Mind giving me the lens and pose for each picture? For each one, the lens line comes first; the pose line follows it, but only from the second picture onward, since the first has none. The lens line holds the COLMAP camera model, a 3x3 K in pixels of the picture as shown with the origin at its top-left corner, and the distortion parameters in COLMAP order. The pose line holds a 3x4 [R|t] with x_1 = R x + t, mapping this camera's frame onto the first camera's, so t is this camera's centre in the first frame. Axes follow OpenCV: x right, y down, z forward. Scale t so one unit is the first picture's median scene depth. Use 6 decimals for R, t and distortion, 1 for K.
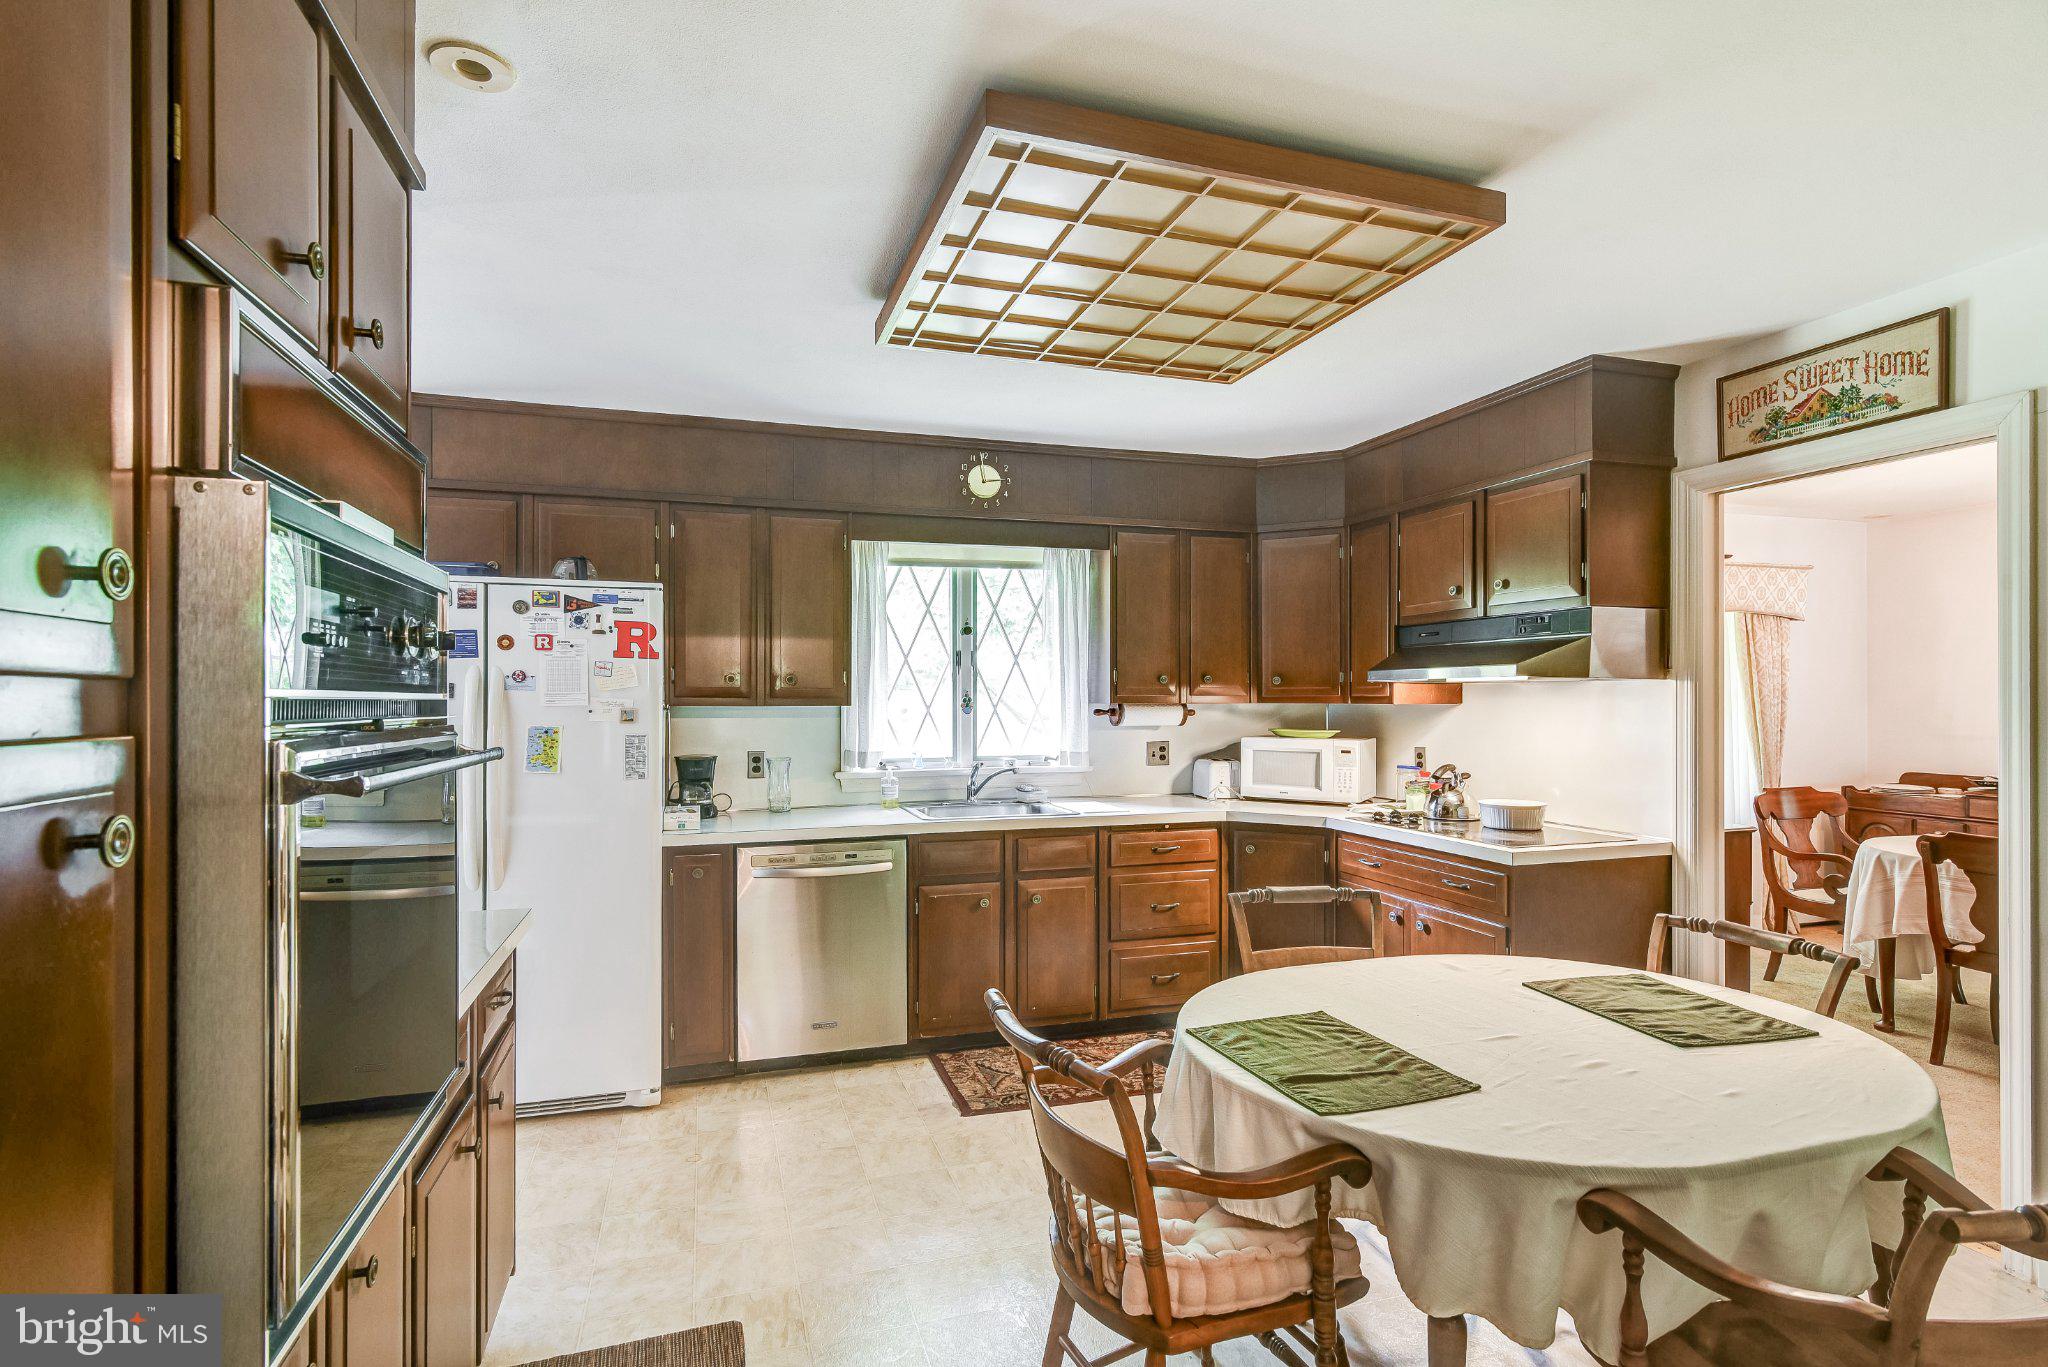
lens RADIAL K [[975.8, 0, 1017.3], [0, 975.8, 703.5], [0, 0, 1]] dist [0.000509, 0.000251]
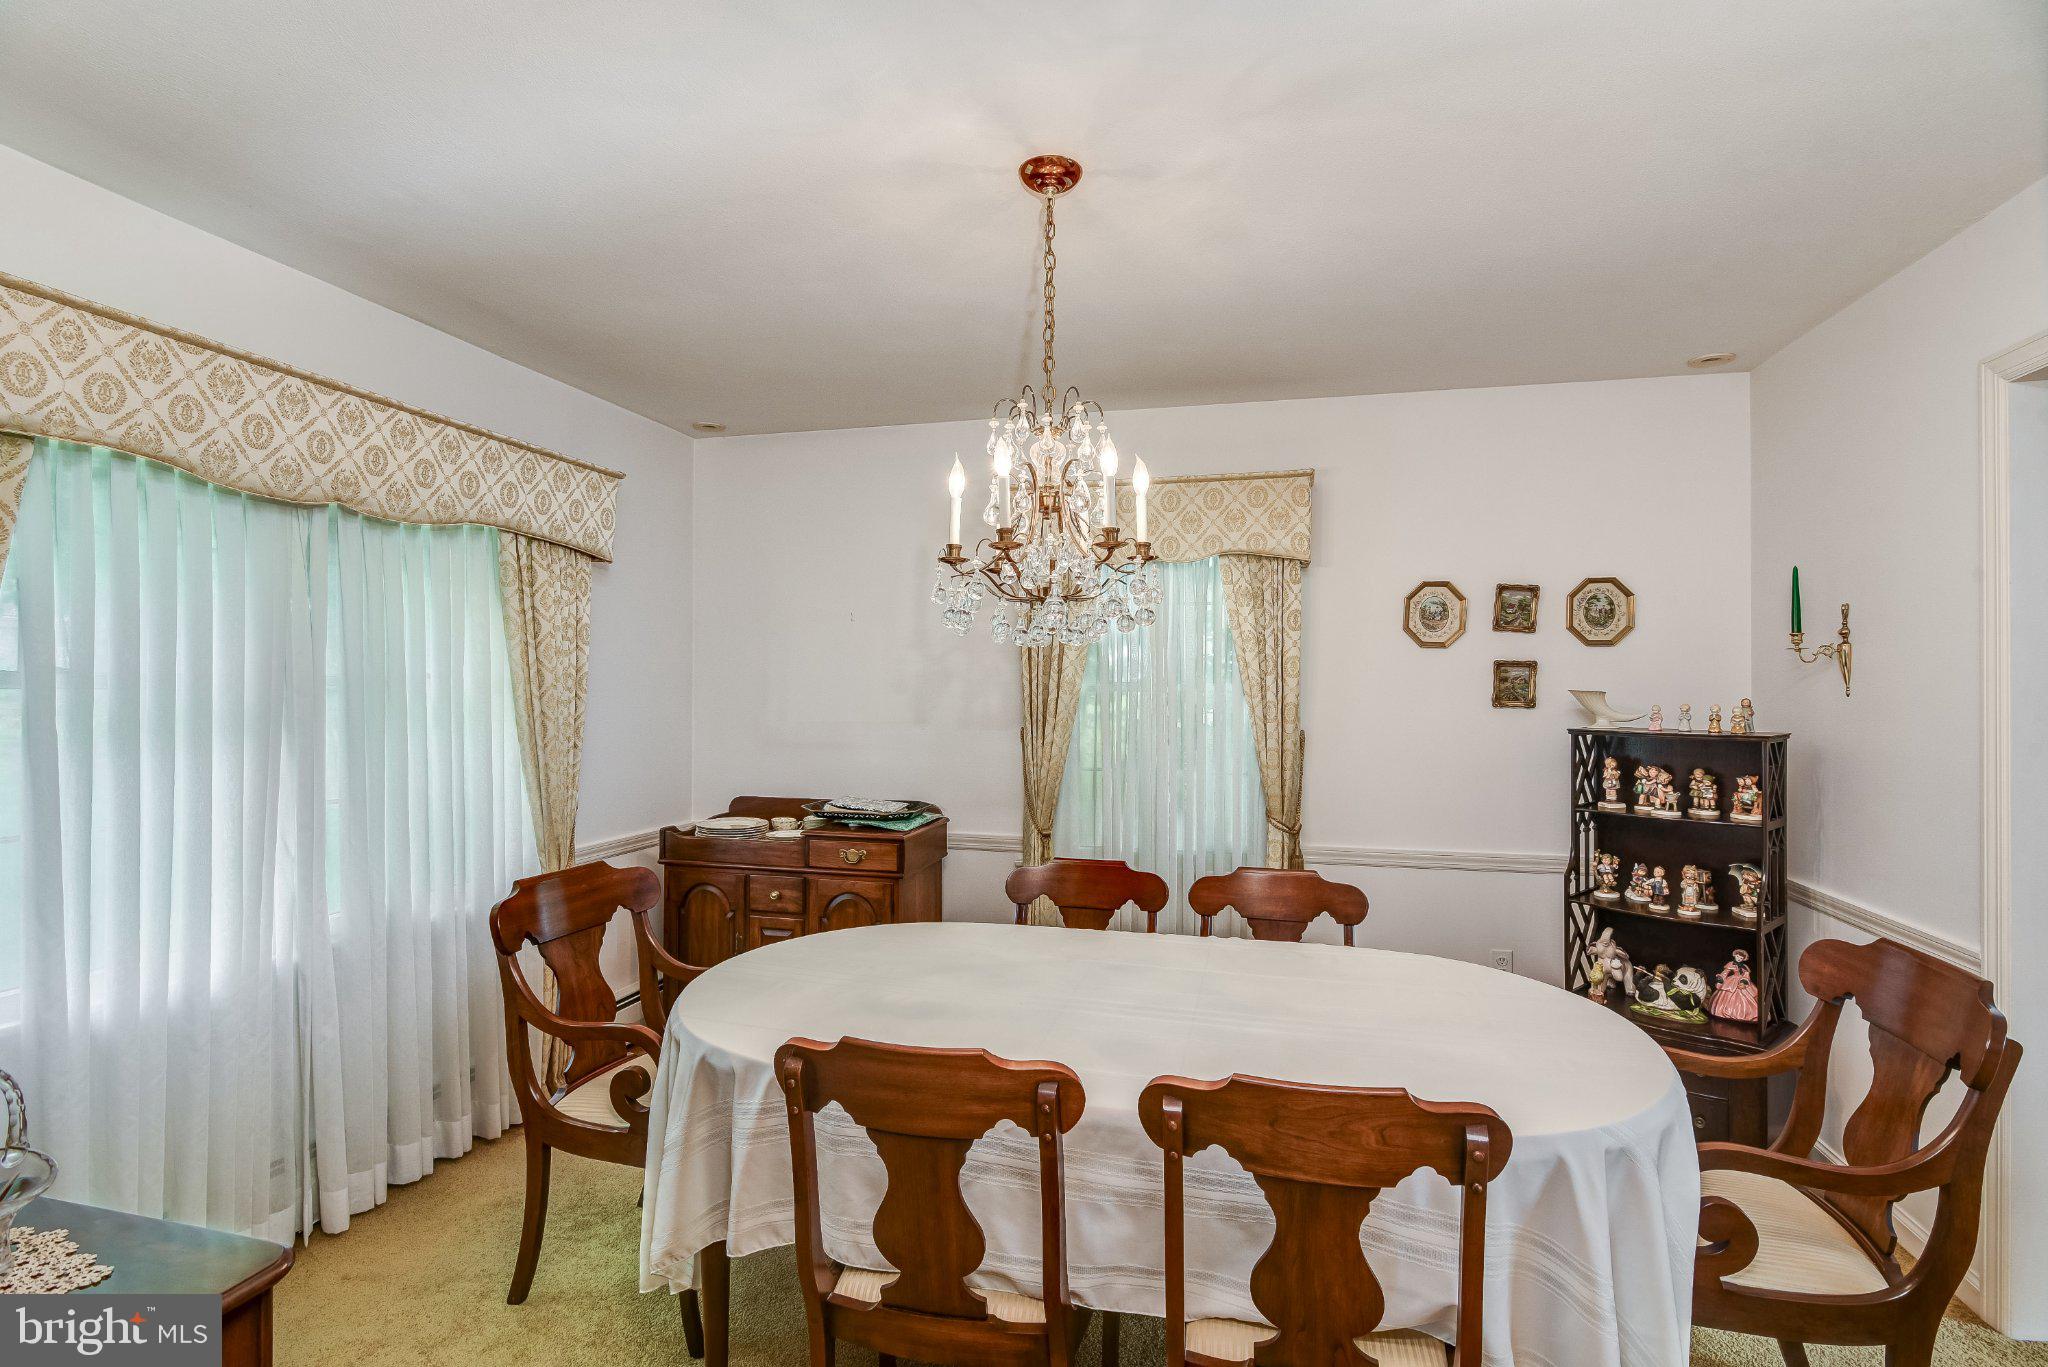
lens RADIAL K [[1036.4, 0, 1024.0], [0, 1036.4, 683.5], [0, 0, 1]] dist [-0.022816, -0.000392]
pose [[0.526463, 0.006067, 0.850176, 0.451087], [-0.002593, 0.999981, -0.005530, -0.008084], [-0.850194, 0.000706, 0.526469, 0.506904]]
